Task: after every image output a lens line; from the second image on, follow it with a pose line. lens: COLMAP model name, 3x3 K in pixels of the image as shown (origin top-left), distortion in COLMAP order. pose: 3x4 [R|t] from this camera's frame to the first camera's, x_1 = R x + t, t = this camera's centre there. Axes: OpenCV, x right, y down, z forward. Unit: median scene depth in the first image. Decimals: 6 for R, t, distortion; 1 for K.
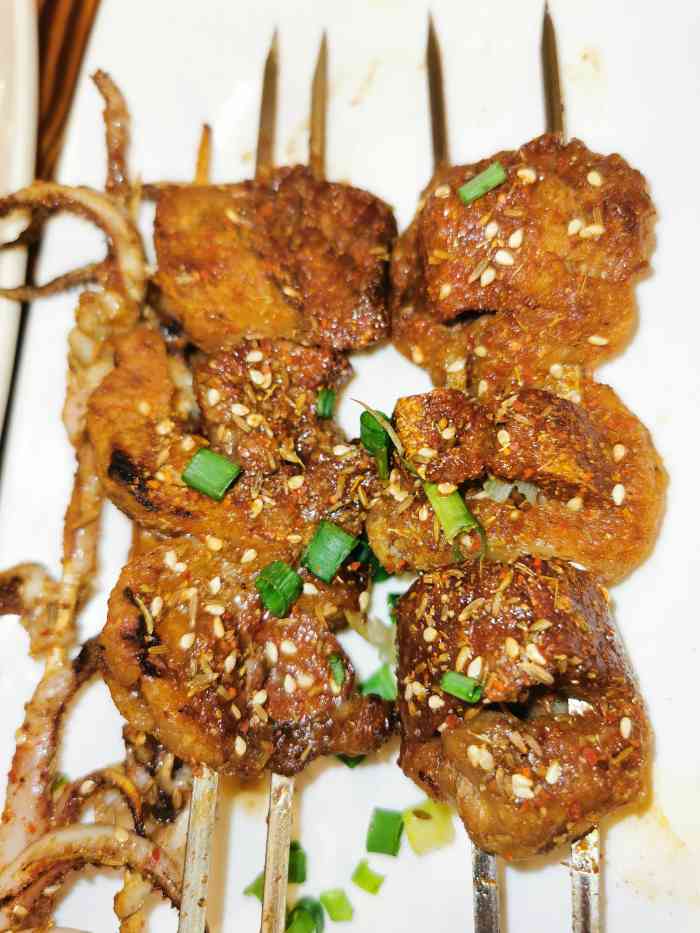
lens RADIAL K [[733.6, 0, 350.0], [0, 733.6, 466.5], [0, 0, 1]] dist [0.004751, 0.003316]
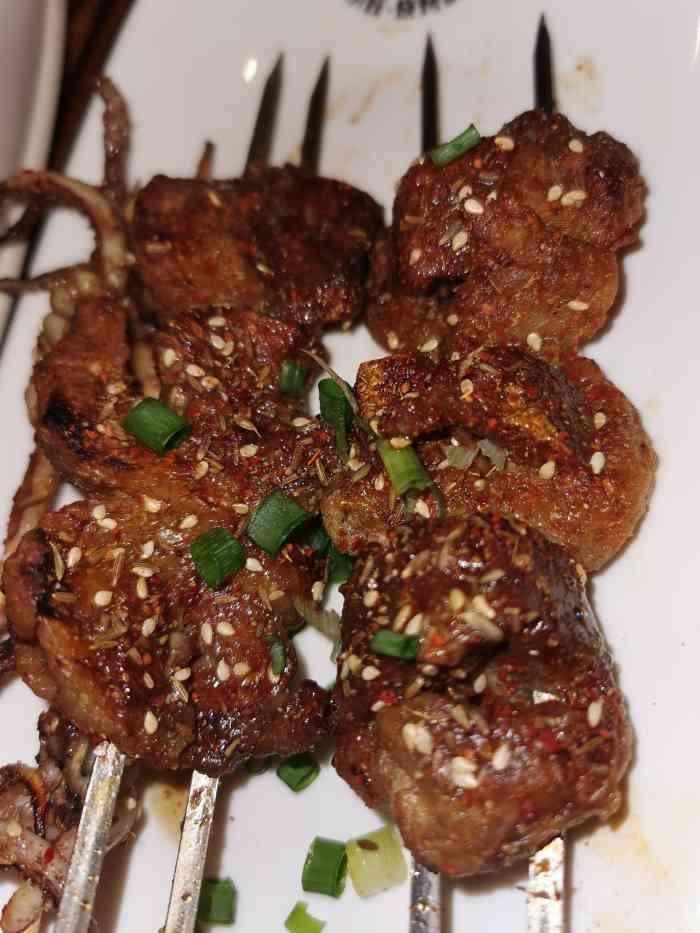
lens RADIAL K [[736.3, 0, 336.5], [0, 736.3, 467.0], [0, 0, 1]] dist [-0.009190, -0.004313]
pose [[0.996669, 0.047383, -0.066376, 0.107484], [-0.056833, 0.987262, -0.148605, 0.187802], [0.058489, 0.151882, 0.986666, 0.102736]]
